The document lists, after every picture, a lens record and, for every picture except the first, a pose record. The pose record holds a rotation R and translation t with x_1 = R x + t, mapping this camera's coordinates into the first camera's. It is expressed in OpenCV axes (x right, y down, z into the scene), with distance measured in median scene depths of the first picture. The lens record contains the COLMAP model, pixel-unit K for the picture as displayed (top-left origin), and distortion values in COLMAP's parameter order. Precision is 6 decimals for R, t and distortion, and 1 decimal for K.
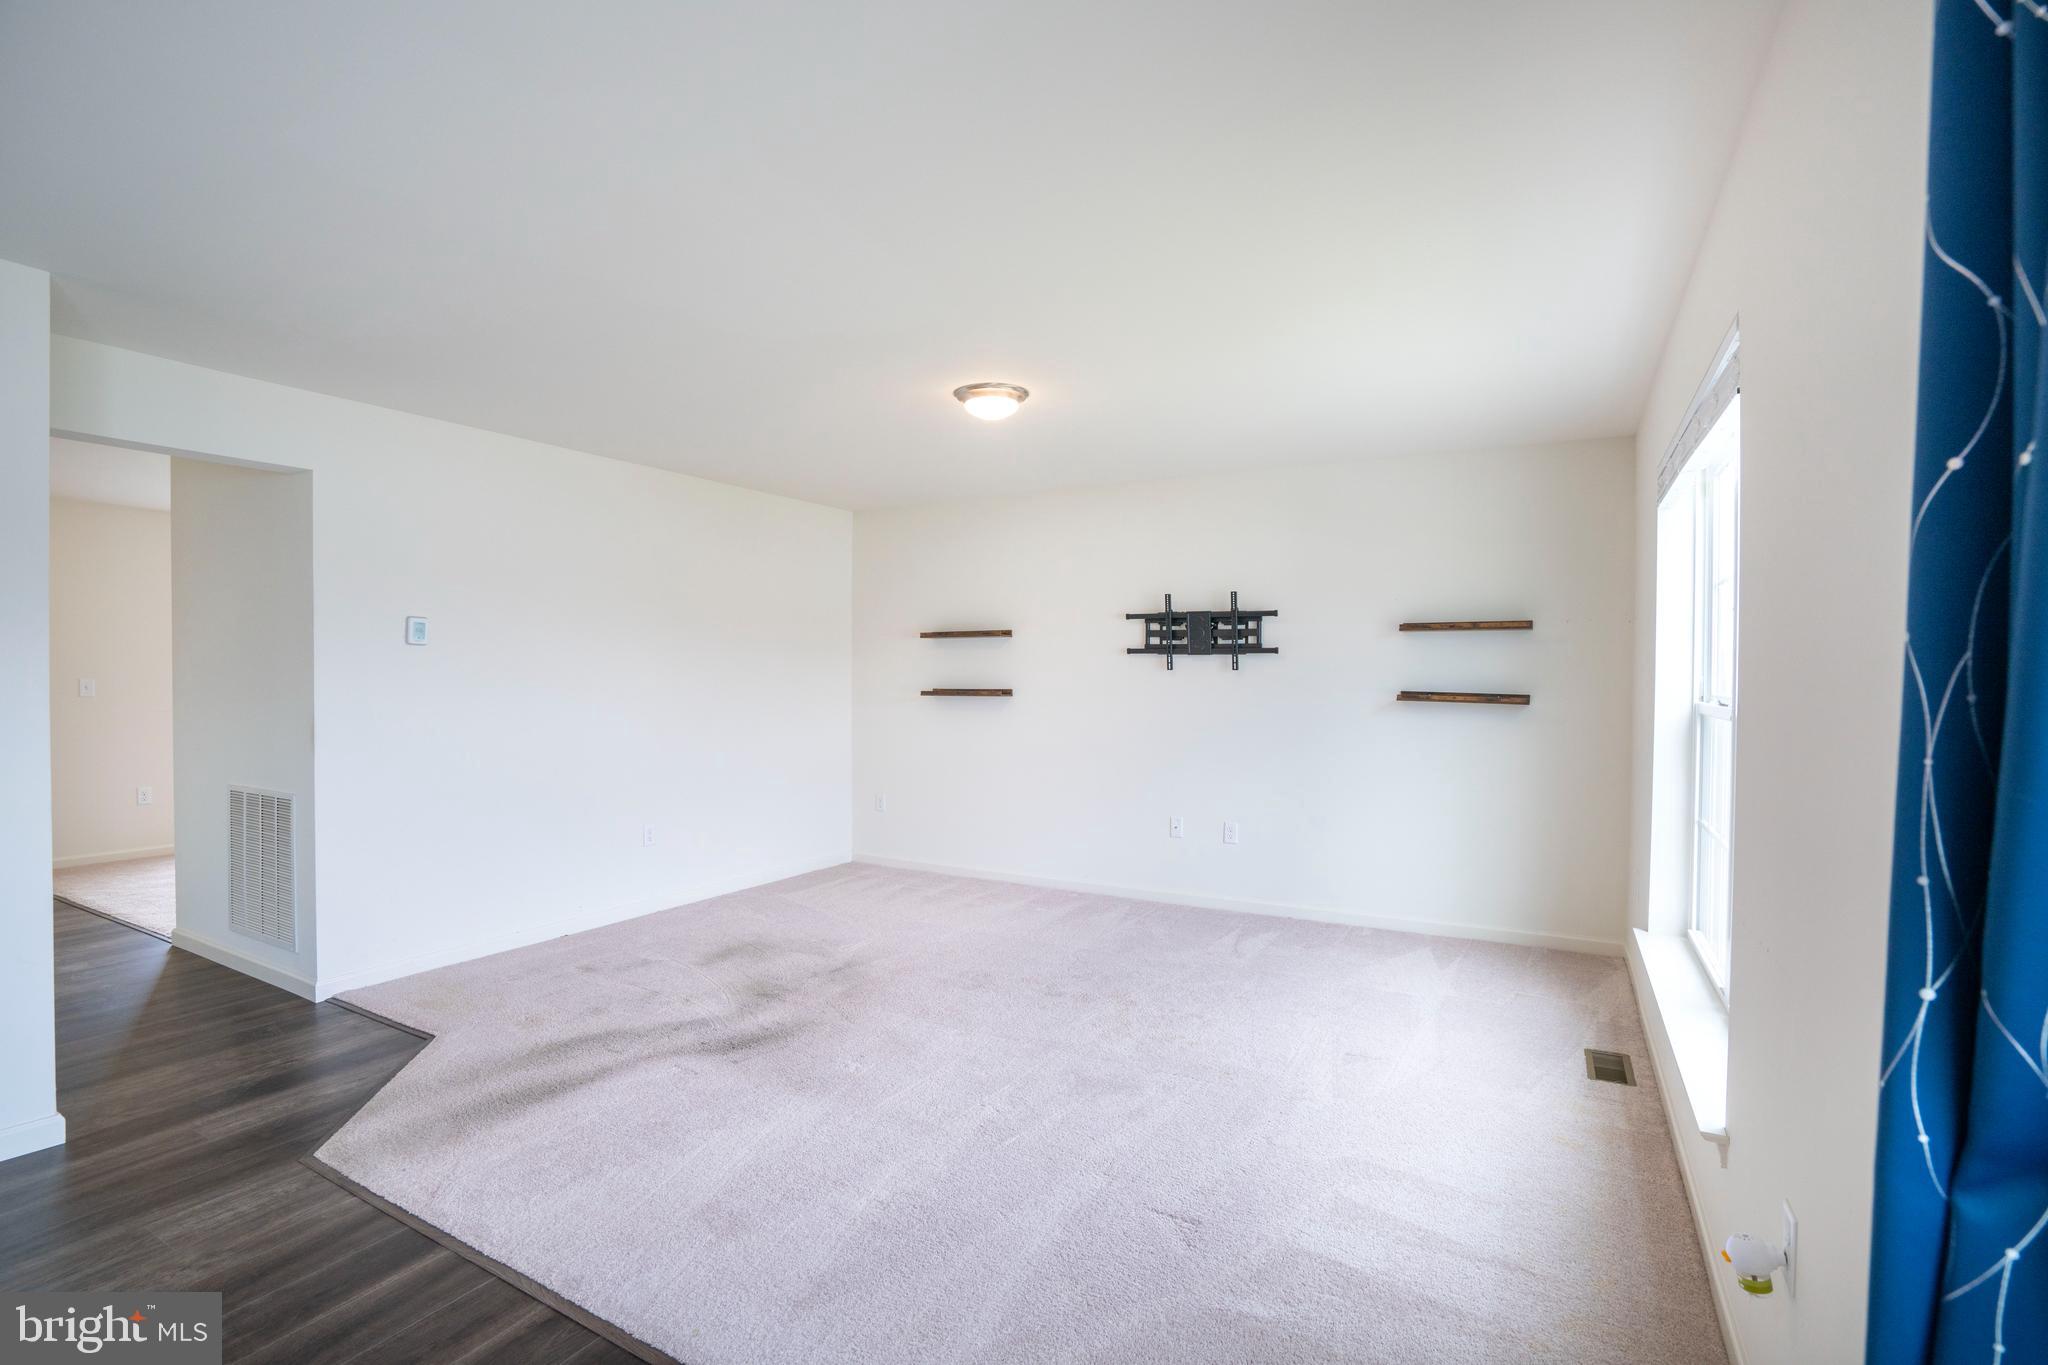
lens RADIAL K [[951.0, 0, 1018.8], [0, 951.0, 680.7], [0, 0, 1]] dist [-0.043886, 0.015408]
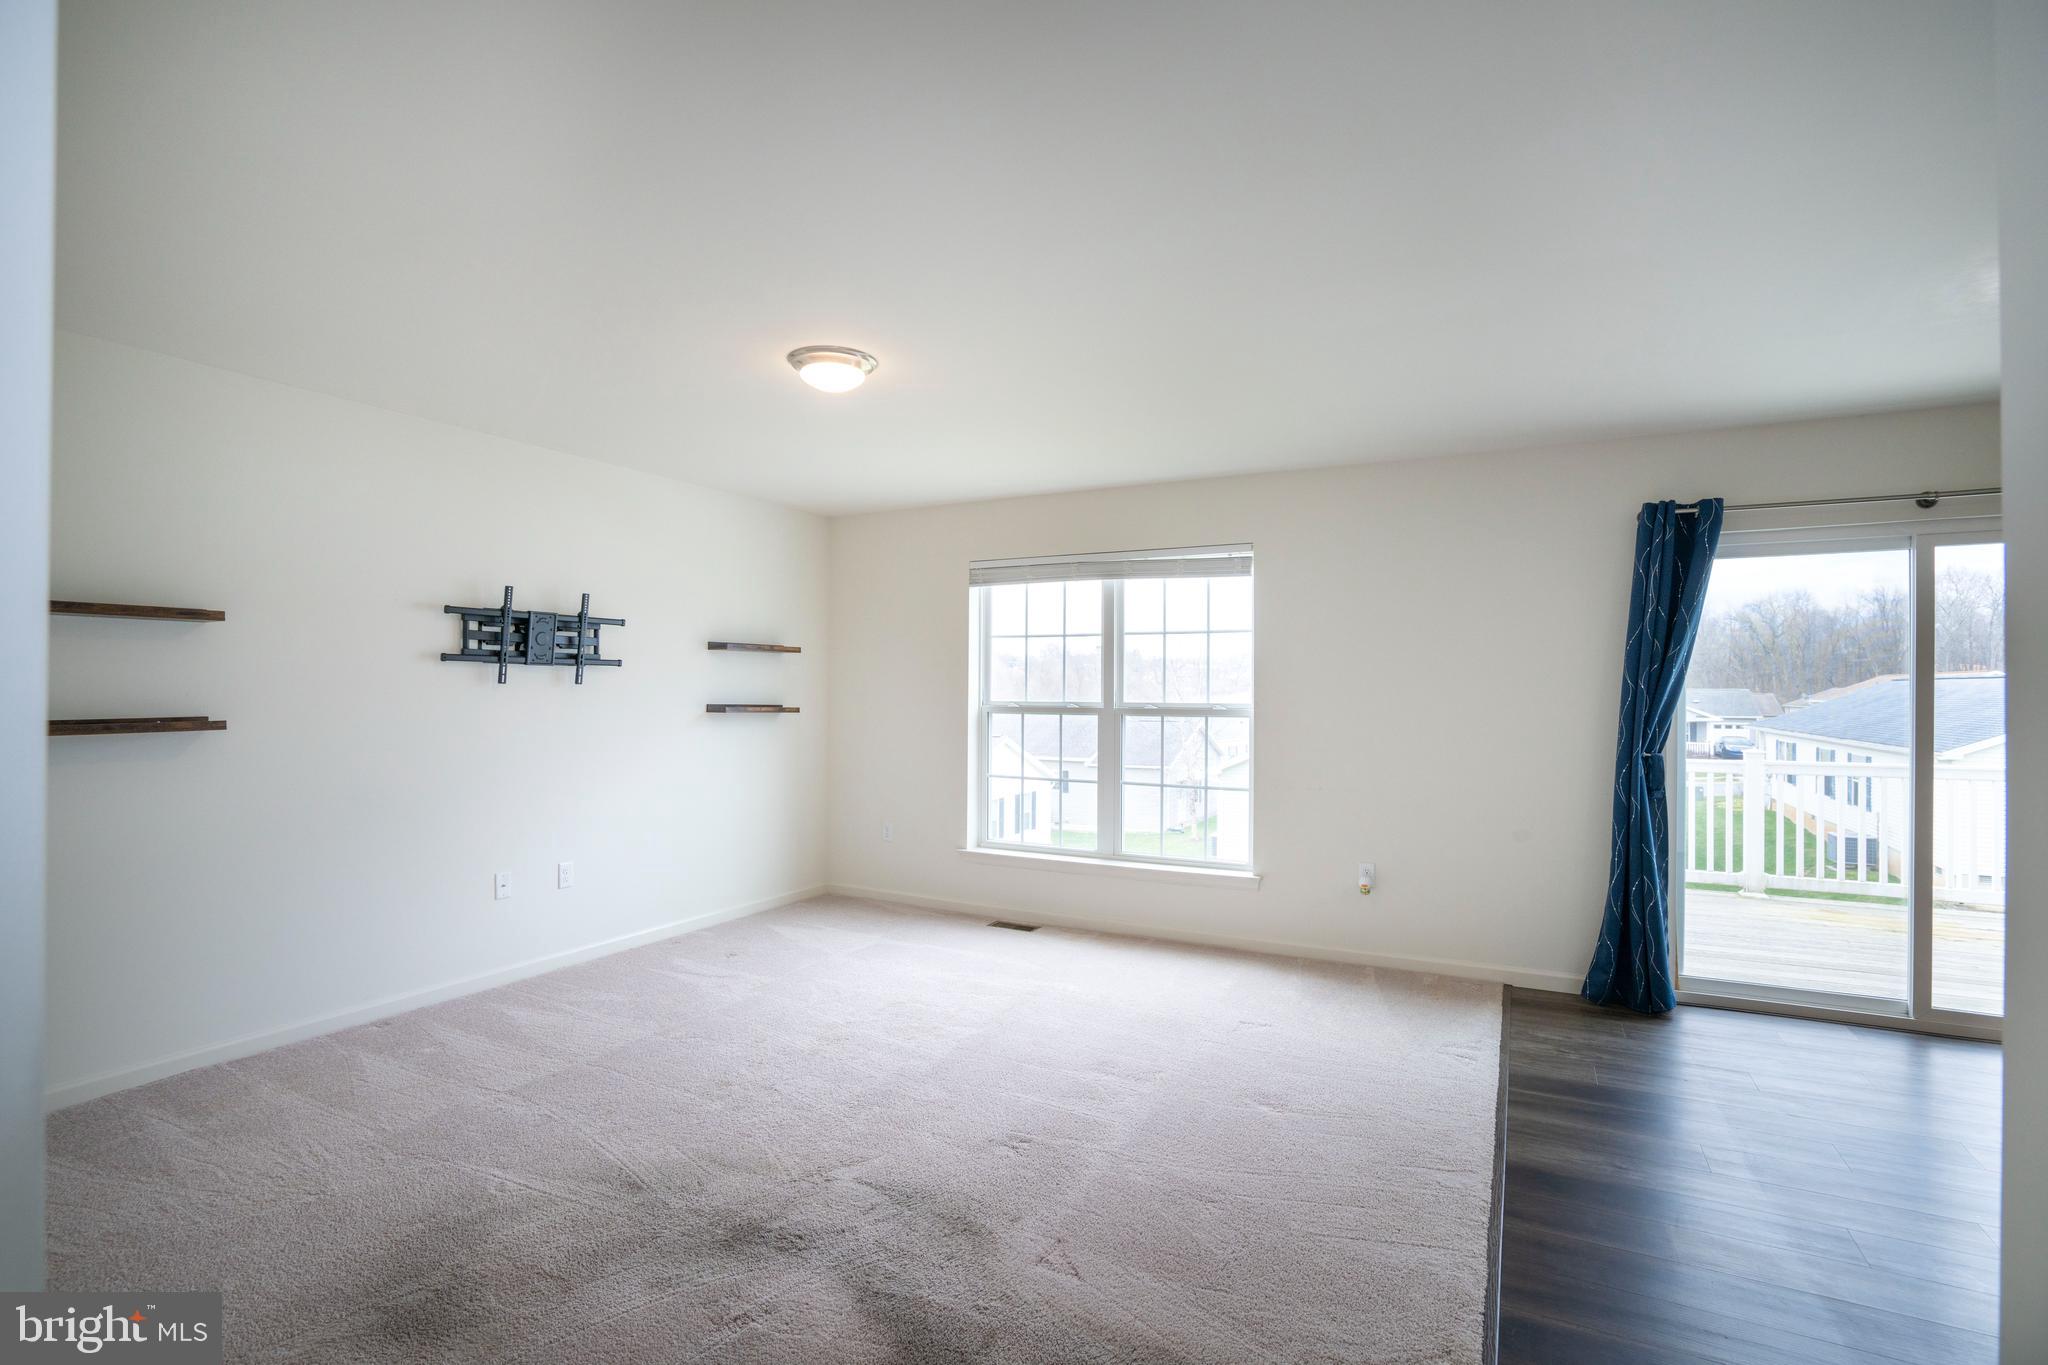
lens RADIAL K [[951.0, 0, 1005.5], [0, 951.0, 684.8], [0, 0, 1]] dist [-0.043886, 0.015408]
pose [[-0.009317, 0.005287, 0.999943, -0.630329], [0.012440, 0.999909, -0.005171, -0.001345], [-0.999879, 0.012391, -0.009382, 0.617534]]
